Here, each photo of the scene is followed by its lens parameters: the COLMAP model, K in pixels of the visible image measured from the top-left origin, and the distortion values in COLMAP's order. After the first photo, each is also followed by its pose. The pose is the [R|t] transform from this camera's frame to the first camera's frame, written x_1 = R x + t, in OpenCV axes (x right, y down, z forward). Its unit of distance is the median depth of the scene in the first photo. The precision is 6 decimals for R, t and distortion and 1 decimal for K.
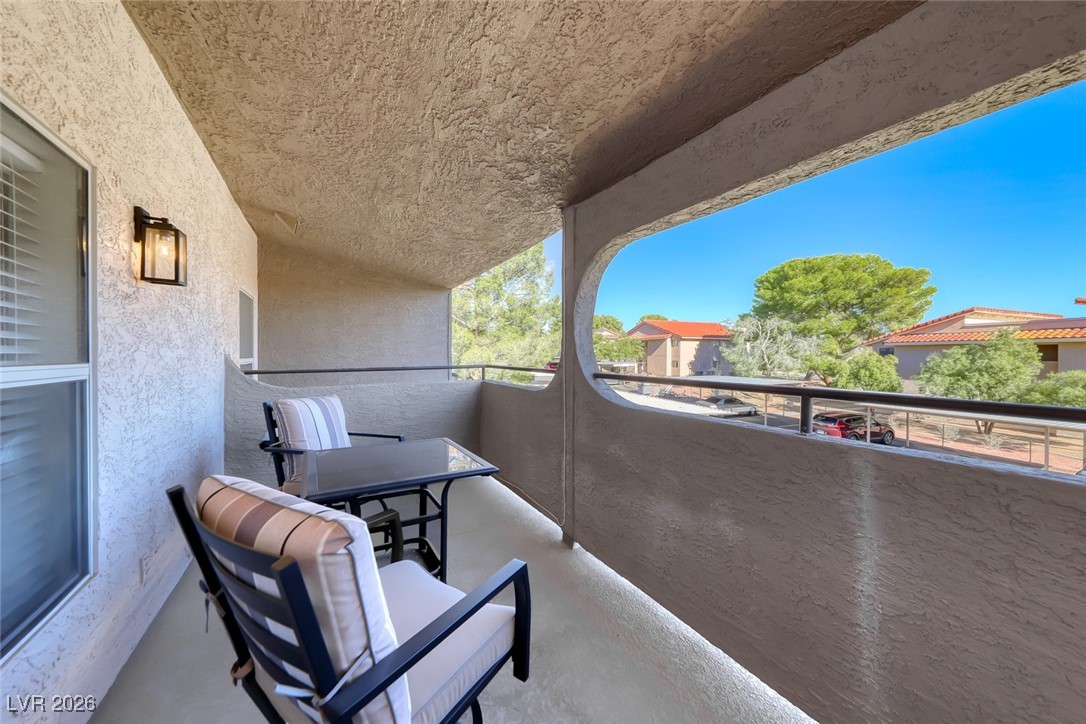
lens RADIAL K [[380.3, 0, 545.0], [0, 380.3, 356.4], [0, 0, 1]] dist [0.000131, -0.000040]
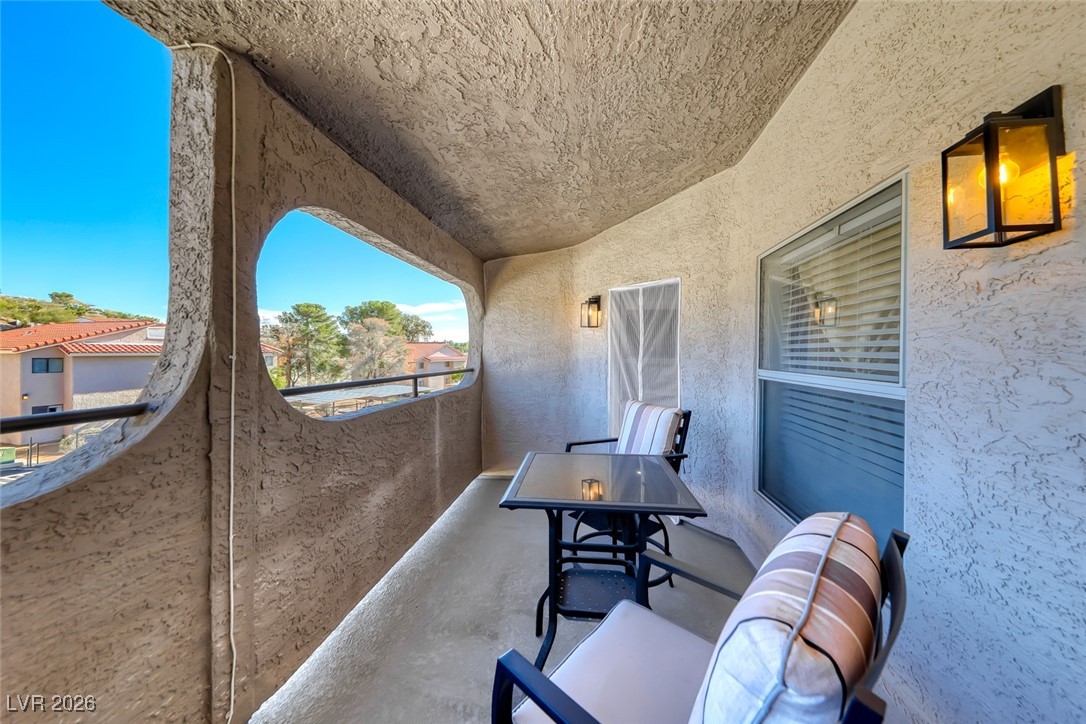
lens RADIAL K [[370.3, 0, 540.5], [0, 370.3, 350.3], [0, 0, 1]] dist [0.013896, -0.000207]
pose [[-0.779748, -0.006802, 0.626057, -0.765620], [-0.008439, 0.999964, 0.000354, -0.032684], [-0.626037, -0.005008, -0.779777, 1.599218]]
